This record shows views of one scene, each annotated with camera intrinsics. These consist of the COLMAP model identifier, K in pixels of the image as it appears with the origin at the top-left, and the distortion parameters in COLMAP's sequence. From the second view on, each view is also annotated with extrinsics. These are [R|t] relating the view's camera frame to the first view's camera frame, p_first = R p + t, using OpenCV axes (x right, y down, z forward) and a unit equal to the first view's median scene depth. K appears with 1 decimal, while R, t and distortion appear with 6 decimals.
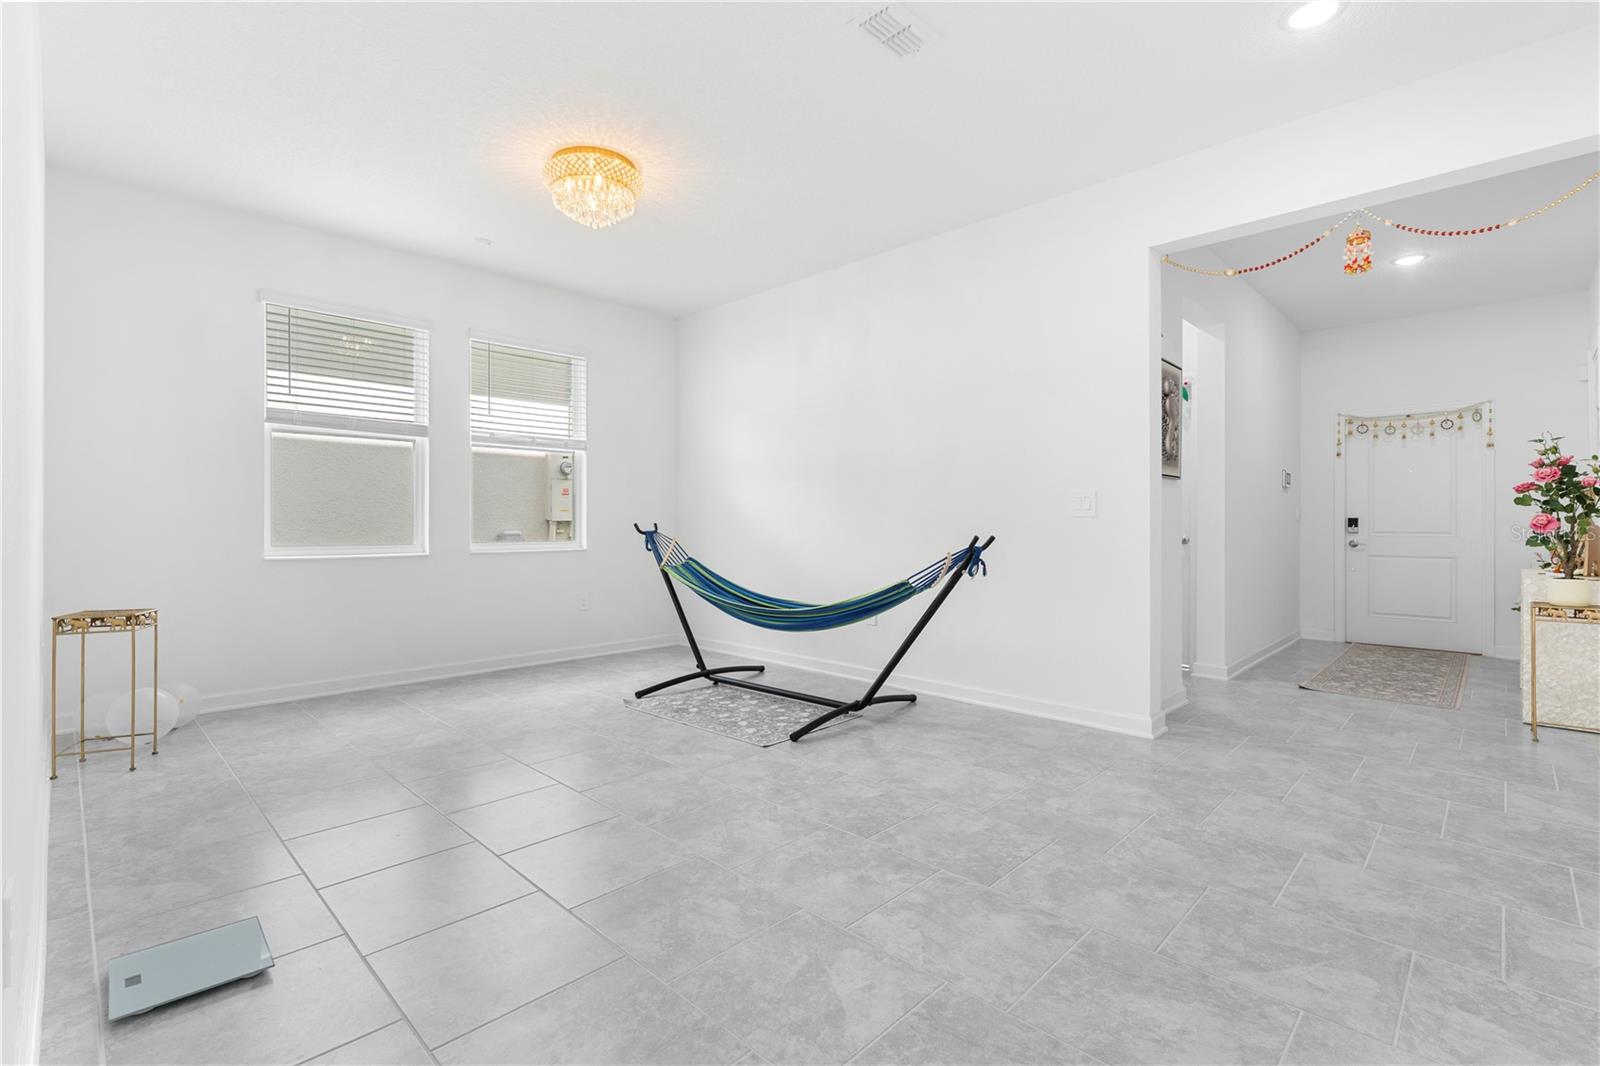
lens RADIAL K [[725.1, 0, 796.5], [0, 725.1, 525.8], [0, 0, 1]] dist [0.000023, -0.000476]
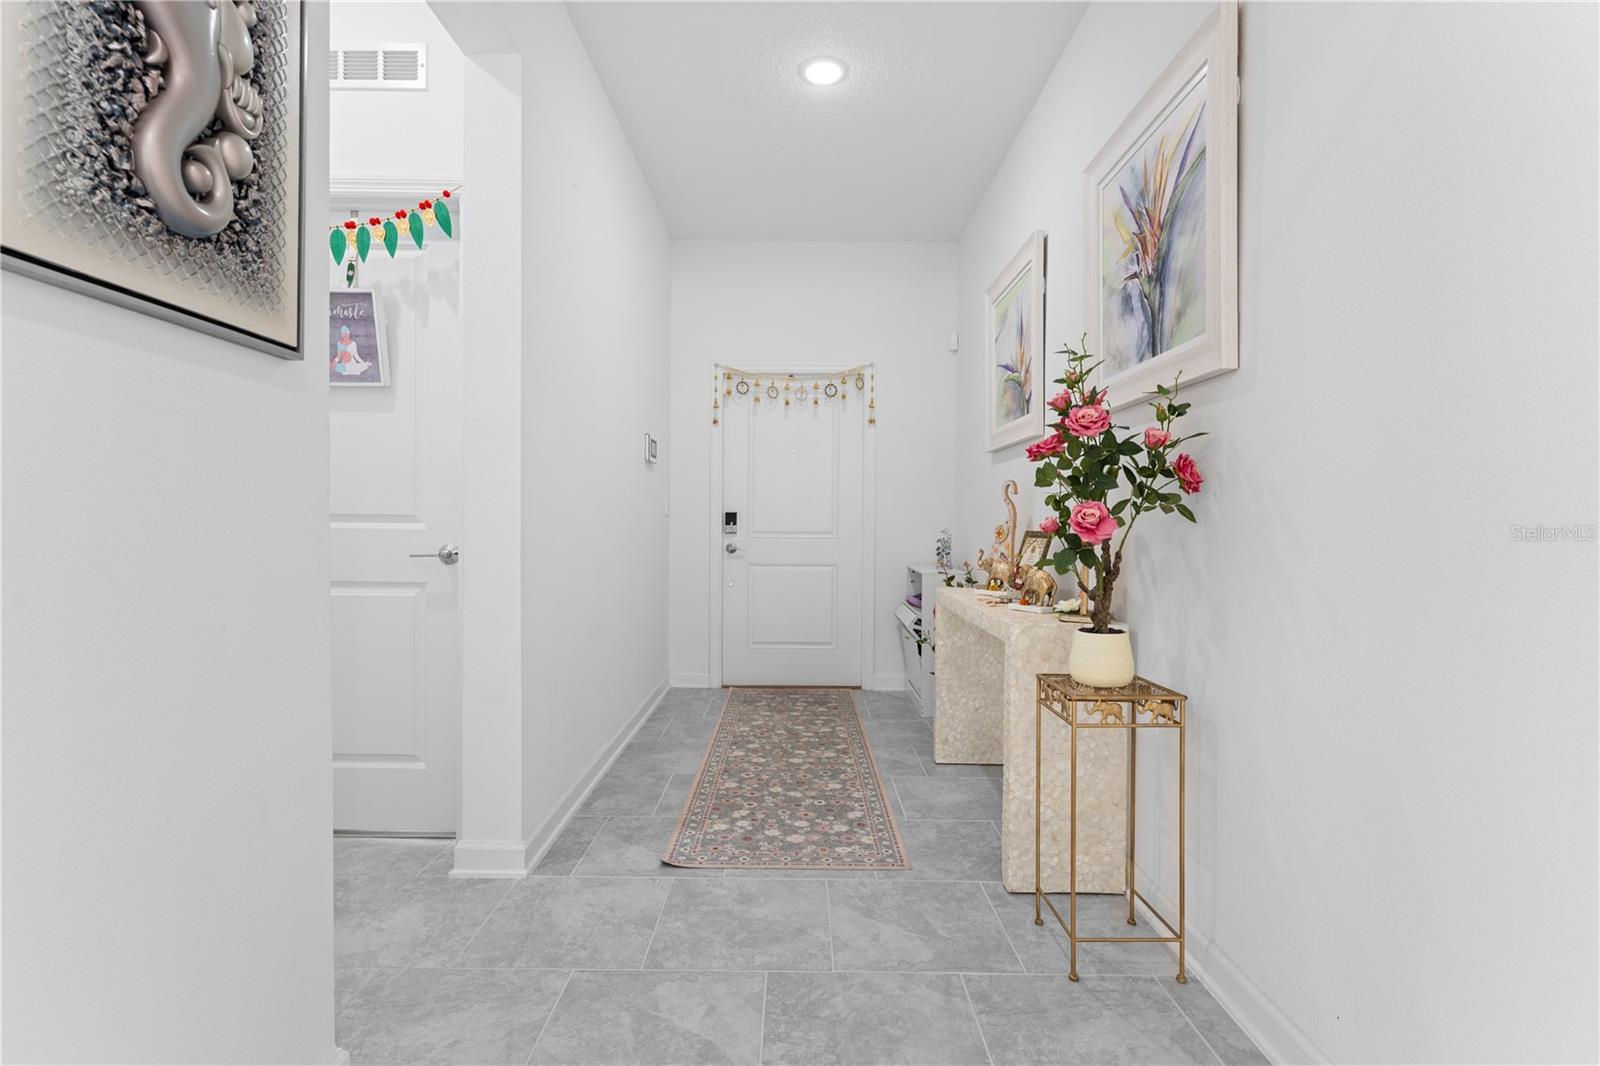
lens RADIAL K [[723.3, 0, 797.8], [0, 723.3, 522.9], [0, 0, 1]] dist [-0.000253, -0.000173]
pose [[0.713974, 0.002703, 0.700167, 0.329500], [-0.004874, 0.999988, 0.001109, -0.001488], [-0.700156, -0.004204, 0.713978, 0.464909]]
